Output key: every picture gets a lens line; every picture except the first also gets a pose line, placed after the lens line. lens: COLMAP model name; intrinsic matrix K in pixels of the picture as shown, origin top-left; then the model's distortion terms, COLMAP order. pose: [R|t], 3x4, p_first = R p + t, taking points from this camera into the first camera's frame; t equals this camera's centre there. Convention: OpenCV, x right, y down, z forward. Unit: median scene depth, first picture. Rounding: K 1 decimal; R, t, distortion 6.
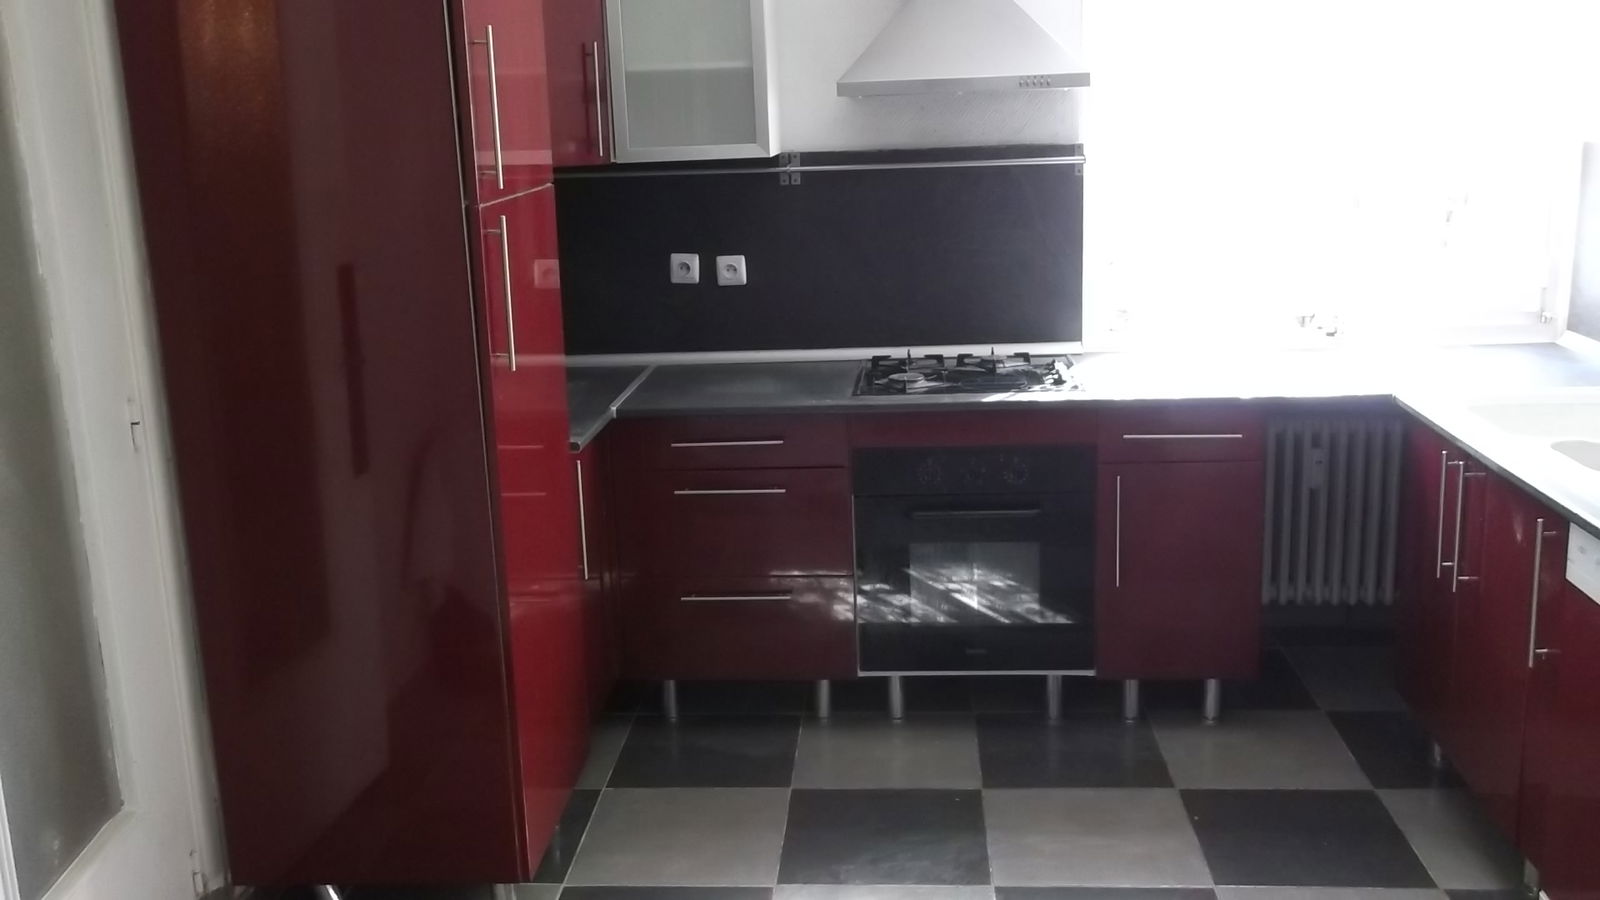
lens RADIAL K [[1544.0, 0, 800.0], [0, 1544.0, 450.0], [0, 0, 1]] dist [0.009559, 0.011932]
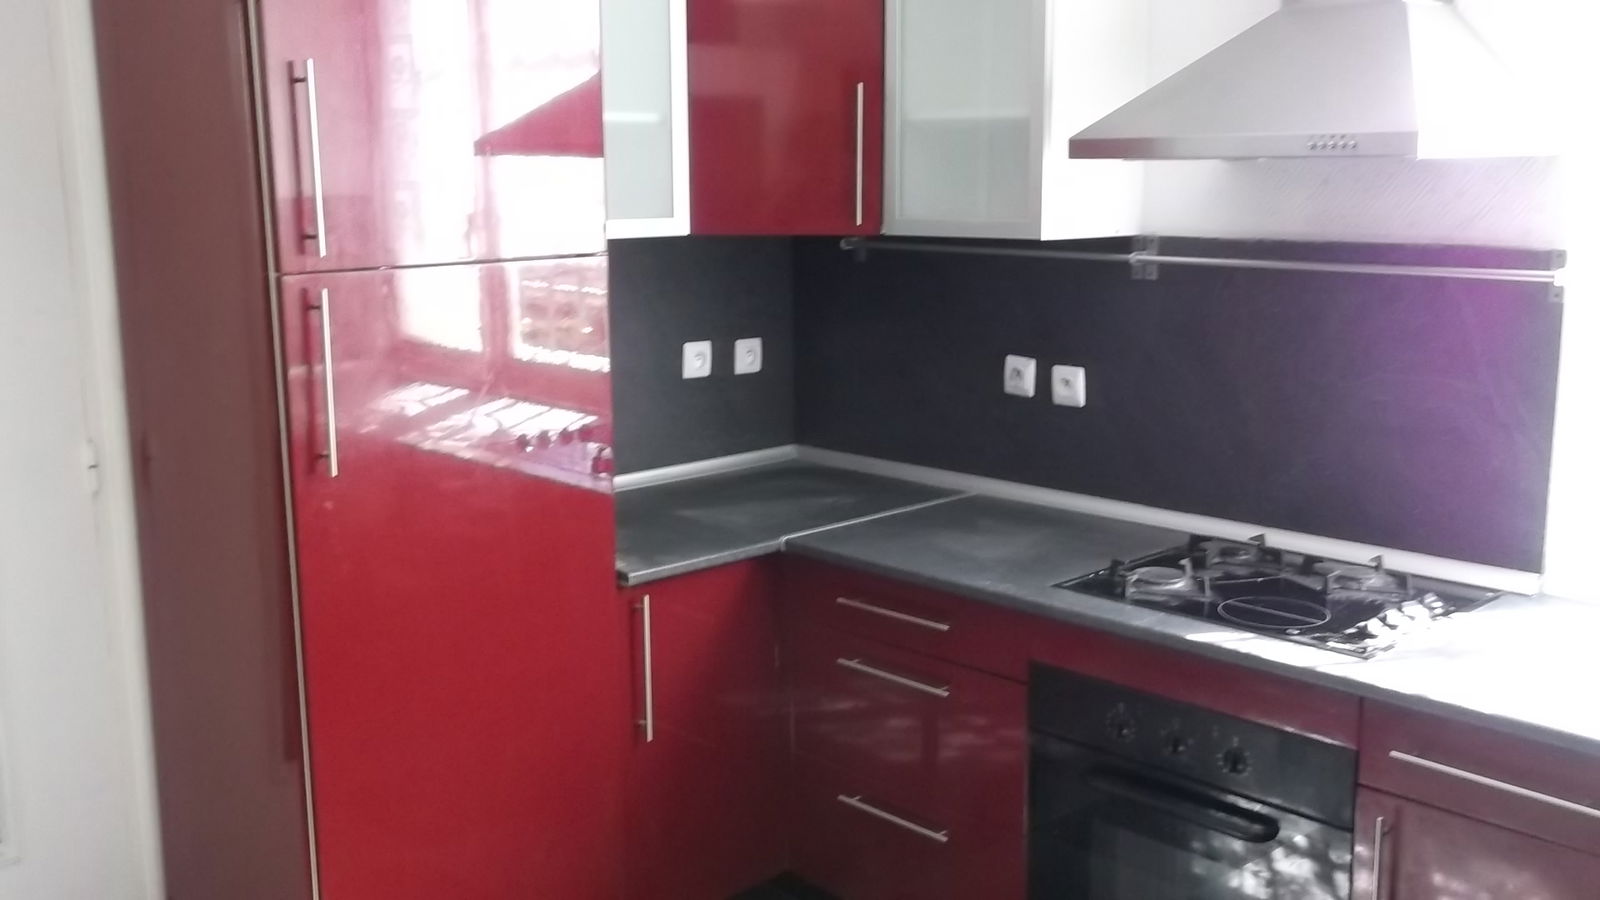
lens RADIAL K [[1544.0, 0, 800.0], [0, 1544.0, 450.0], [0, 0, 1]] dist [0.009559, 0.011932]
pose [[0.751078, 0.151116, -0.642686, 0.351984], [-0.172771, 0.984518, 0.029583, -0.087012], [0.637206, 0.088819, 0.765558, 0.351563]]
